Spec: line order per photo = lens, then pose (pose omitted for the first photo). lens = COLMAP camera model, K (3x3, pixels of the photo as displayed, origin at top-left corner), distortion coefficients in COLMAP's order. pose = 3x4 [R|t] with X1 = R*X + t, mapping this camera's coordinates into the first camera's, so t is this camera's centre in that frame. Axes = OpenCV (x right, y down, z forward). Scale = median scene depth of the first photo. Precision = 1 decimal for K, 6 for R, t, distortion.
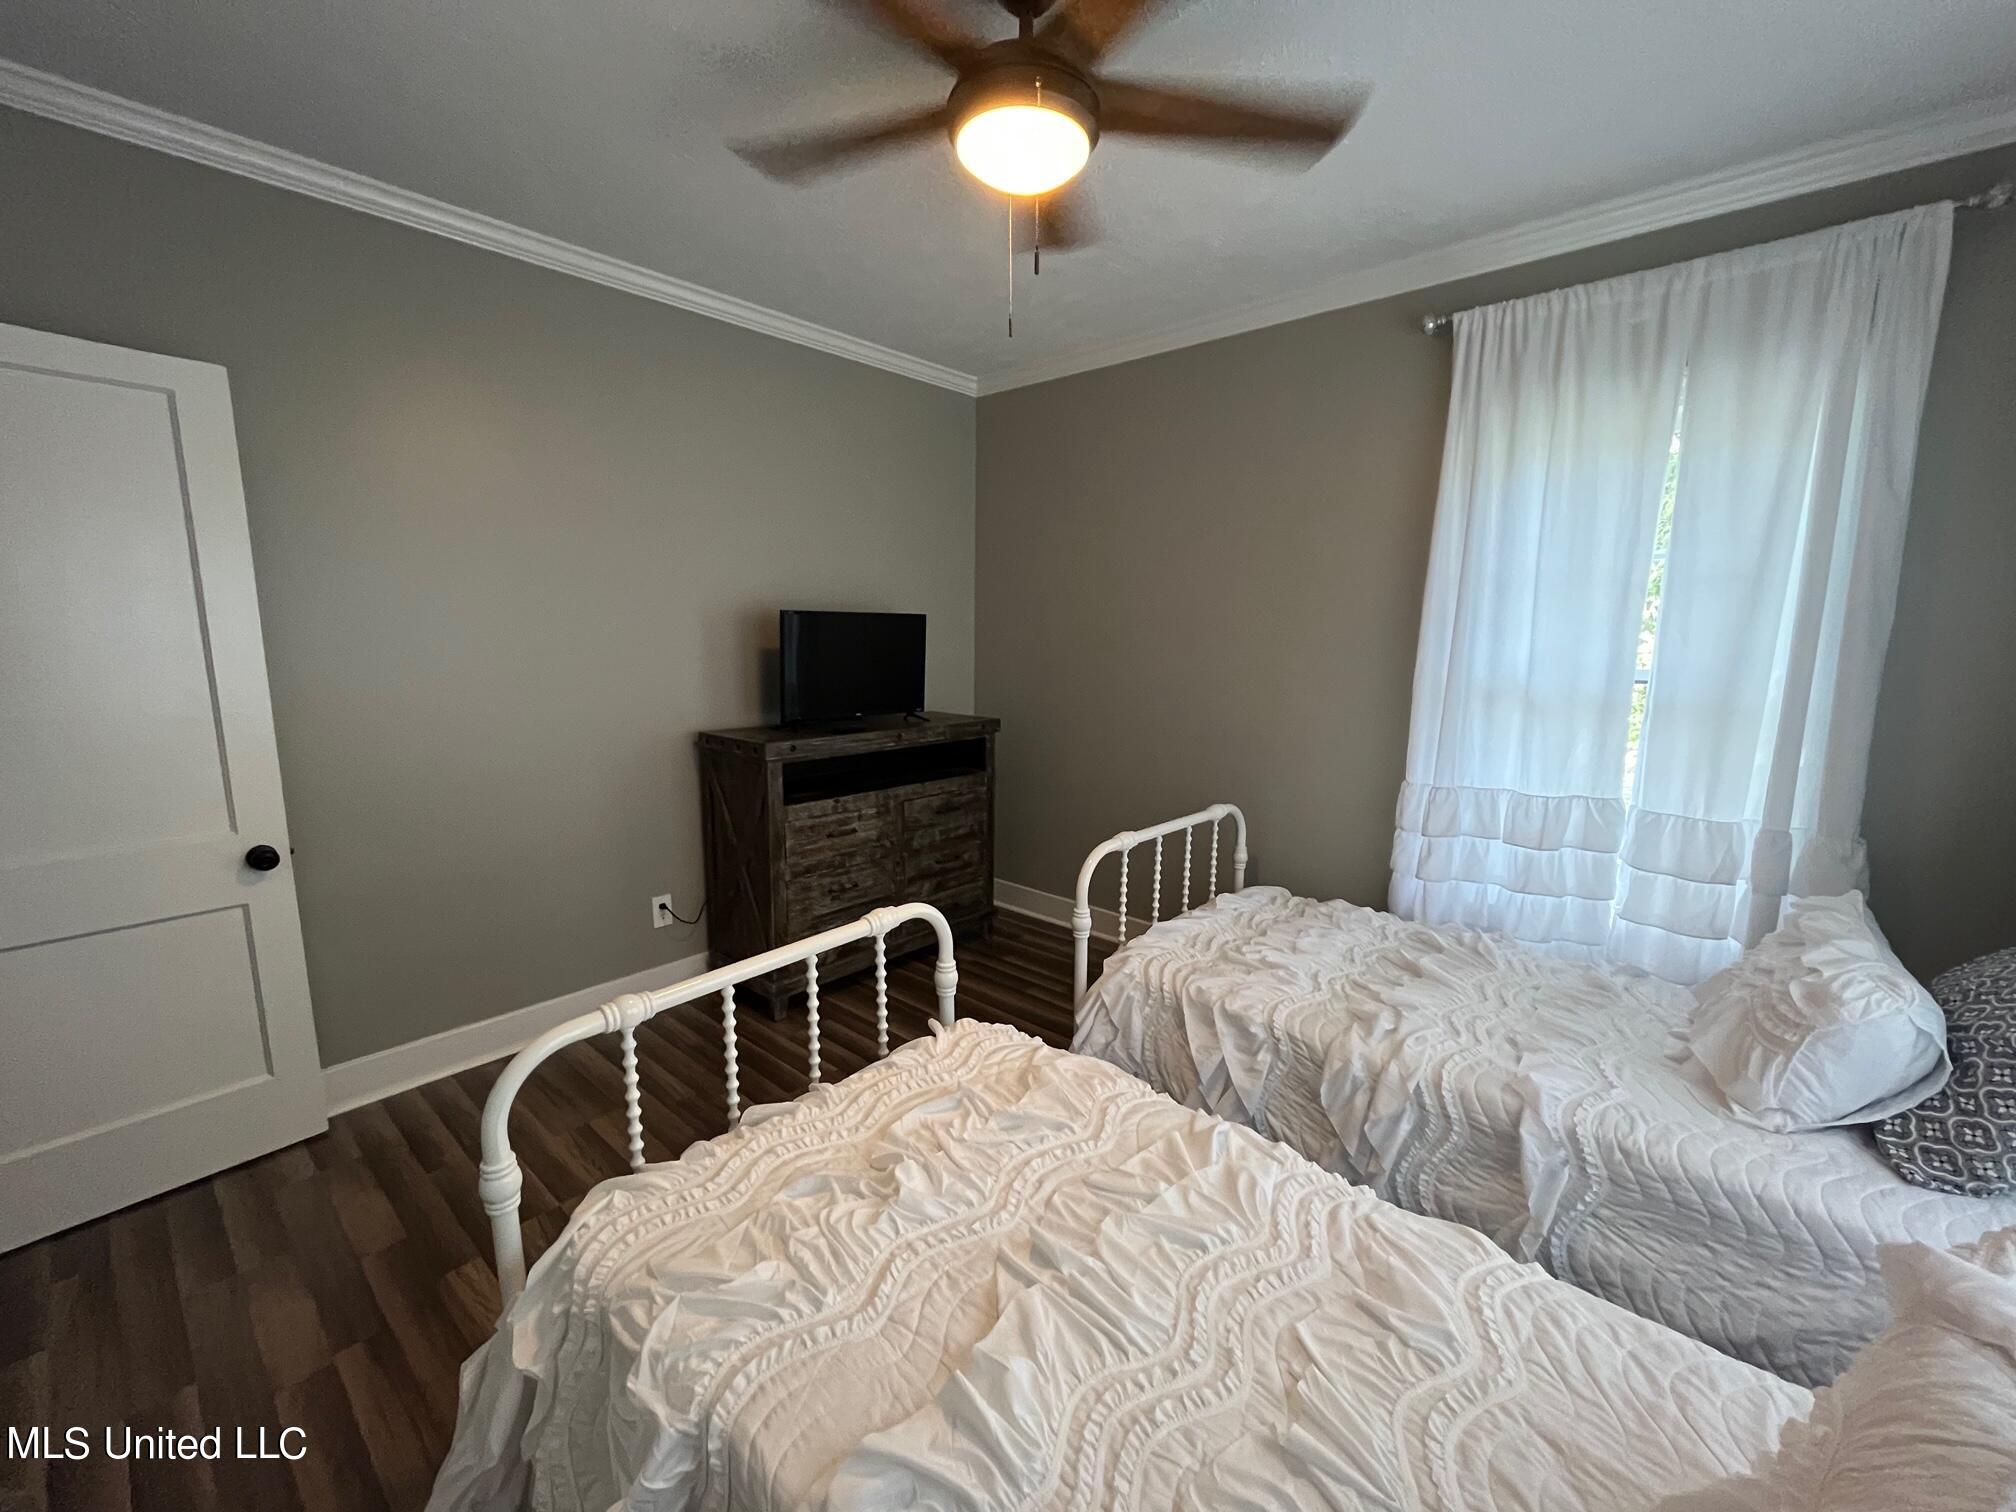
lens RADIAL K [[768.6, 0, 1008.0], [0, 768.6, 756.0], [0, 0, 1]] dist [-0.000012, 0.000019]
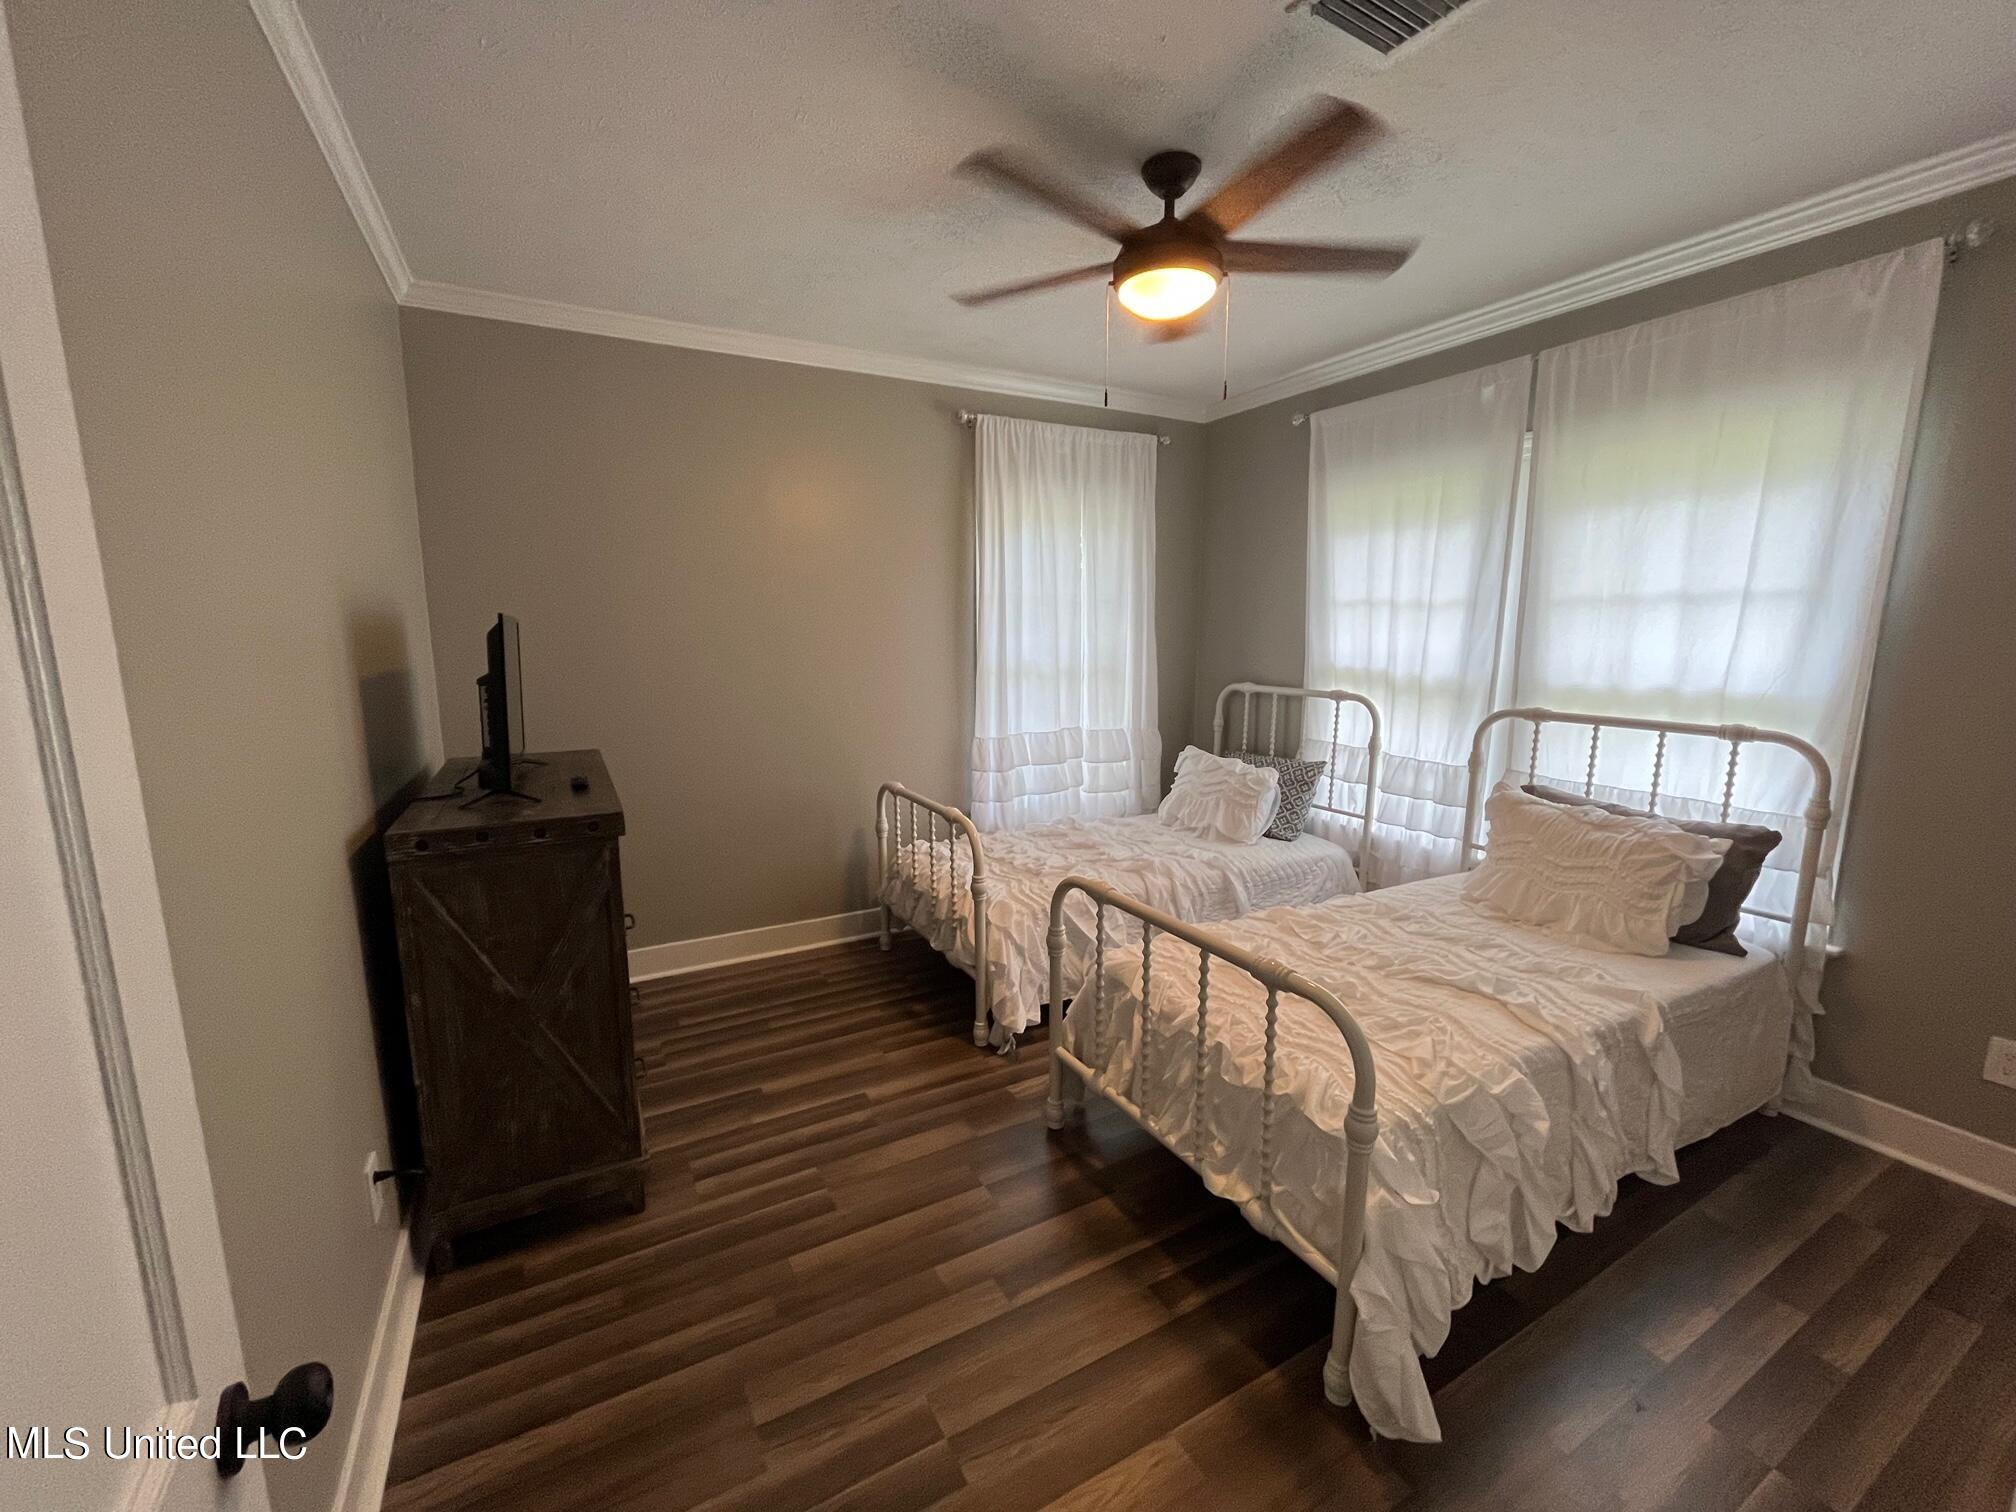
lens RADIAL K [[812.7, 0, 1008.0], [0, 812.7, 756.0], [0, 0, 1]] dist [0.000135, 0.000280]
pose [[0.372711, -0.173598, 0.911565, -1.045223], [0.149358, 0.980760, 0.125708, -0.145491], [-0.915849, 0.089296, 0.391468, 0.466134]]
